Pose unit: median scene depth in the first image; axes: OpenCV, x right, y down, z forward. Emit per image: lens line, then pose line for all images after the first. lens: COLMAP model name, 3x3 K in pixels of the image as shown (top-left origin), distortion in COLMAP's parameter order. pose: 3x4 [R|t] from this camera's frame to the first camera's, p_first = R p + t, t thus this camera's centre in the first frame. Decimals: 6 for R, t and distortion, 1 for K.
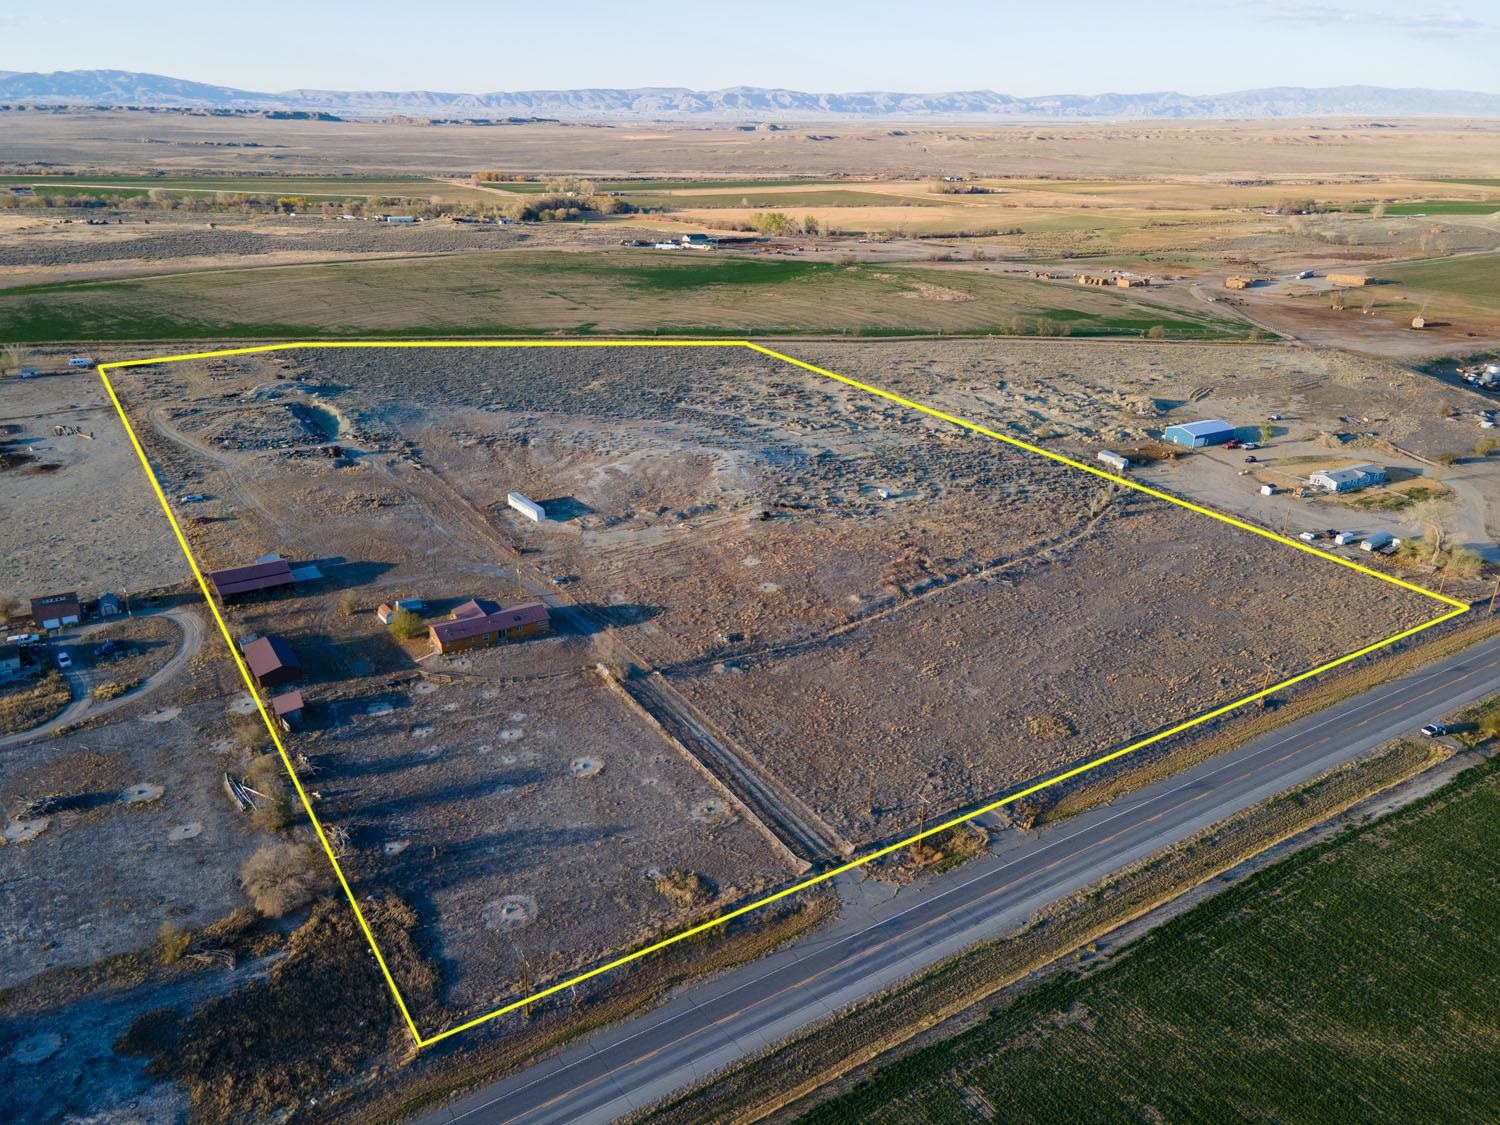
lens RADIAL K [[1096.3, 0, 750.0], [0, 1096.3, 562.5], [0, 0, 1]] dist [0.041997, 0.007124]
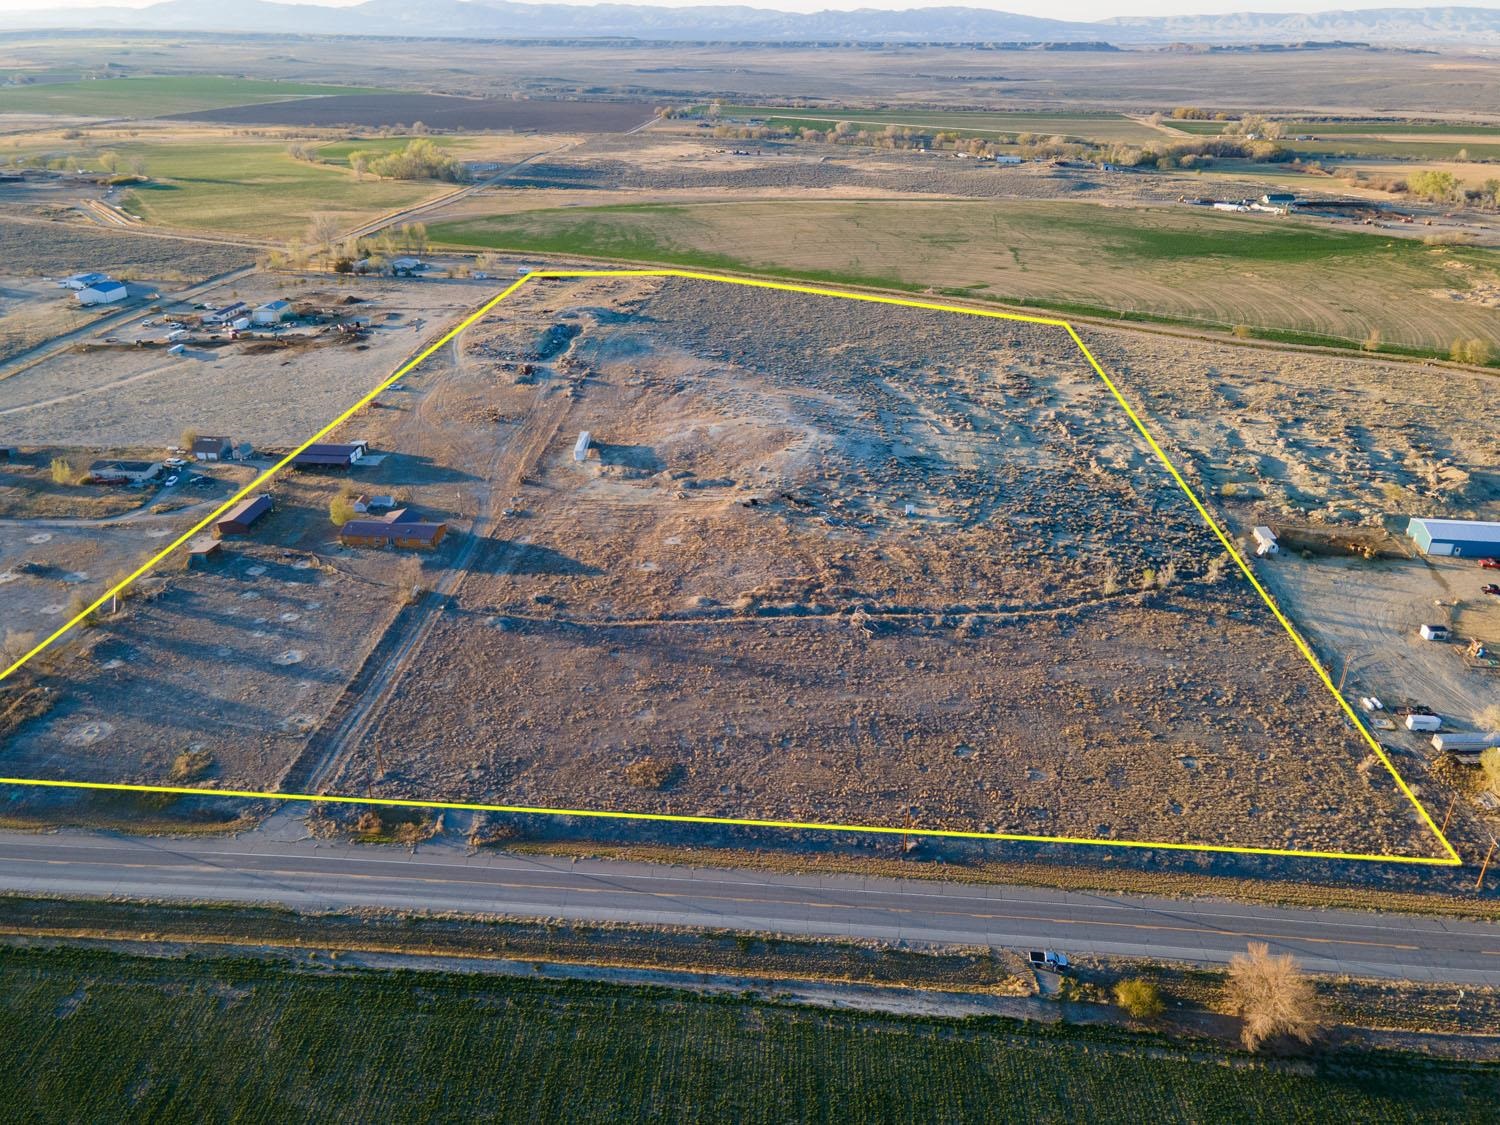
lens RADIAL K [[1119.5, 0, 750.0], [0, 1119.5, 562.5], [0, 0, 1]] dist [0.035956, -0.004992]
pose [[0.795071, 0.251847, -0.551756, 0.530896], [-0.225130, 0.967267, 0.117097, -0.099263], [0.563185, 0.031117, 0.825744, 0.171744]]
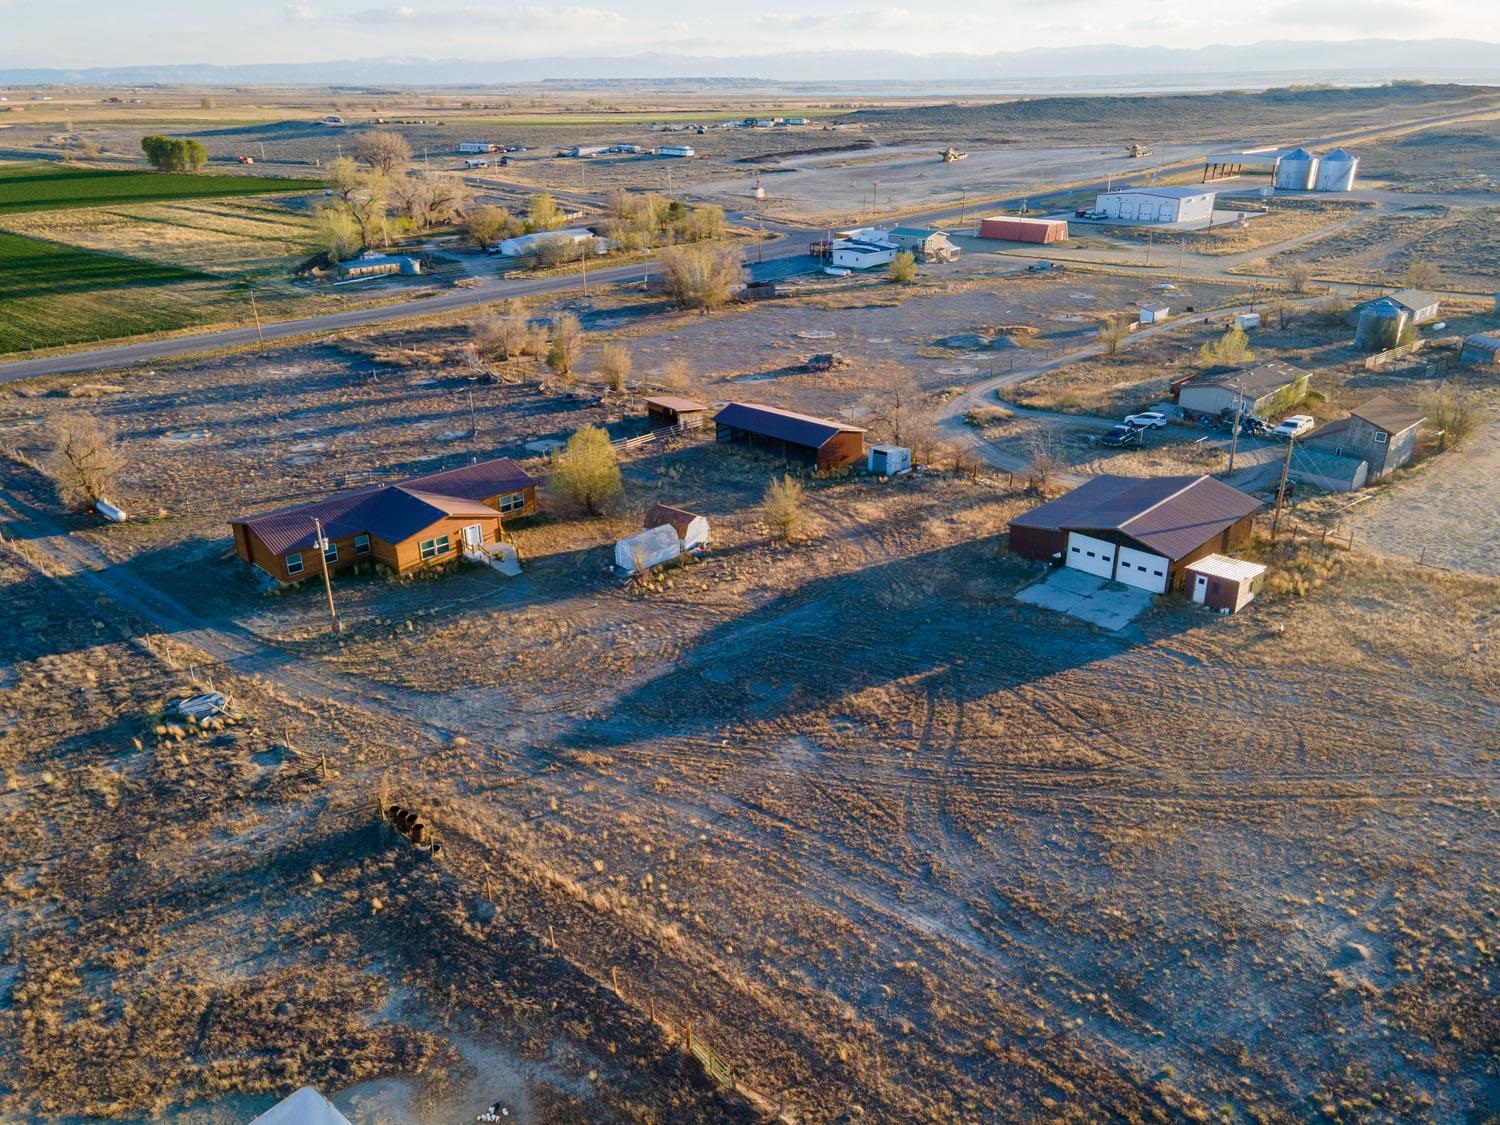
lens RADIAL K [[1096.3, 0, 750.0], [0, 1096.3, 562.5], [0, 0, 1]] dist [0.041997, 0.007124]
pose [[-0.972600, 0.090882, -0.213984, -0.203097], [-0.090428, 0.700057, 0.708338, -0.167825], [0.214176, 0.708280, -0.672658, 0.963662]]
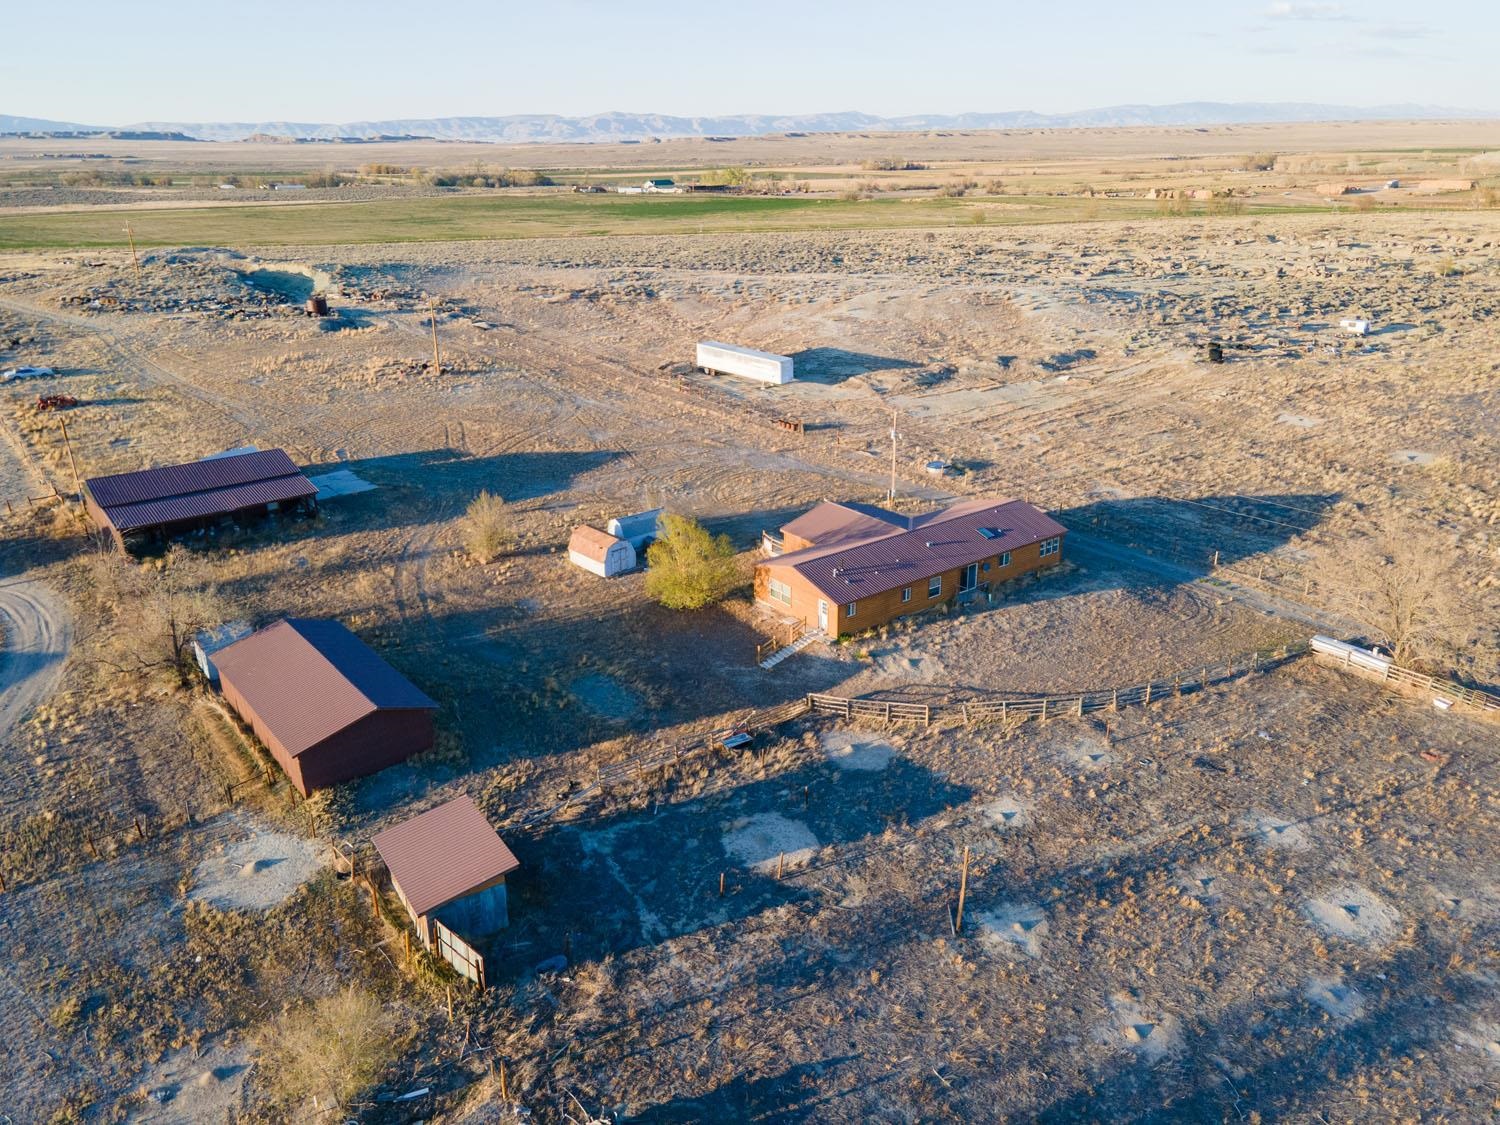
lens RADIAL K [[1096.3, 0, 750.0], [0, 1096.3, 562.5], [0, 0, 1]] dist [0.041997, 0.007124]
pose [[0.993686, -0.062201, 0.093378, -0.236413], [0.064175, 0.997771, -0.018278, 0.045164], [-0.092033, 0.024156, 0.995463, 0.476794]]
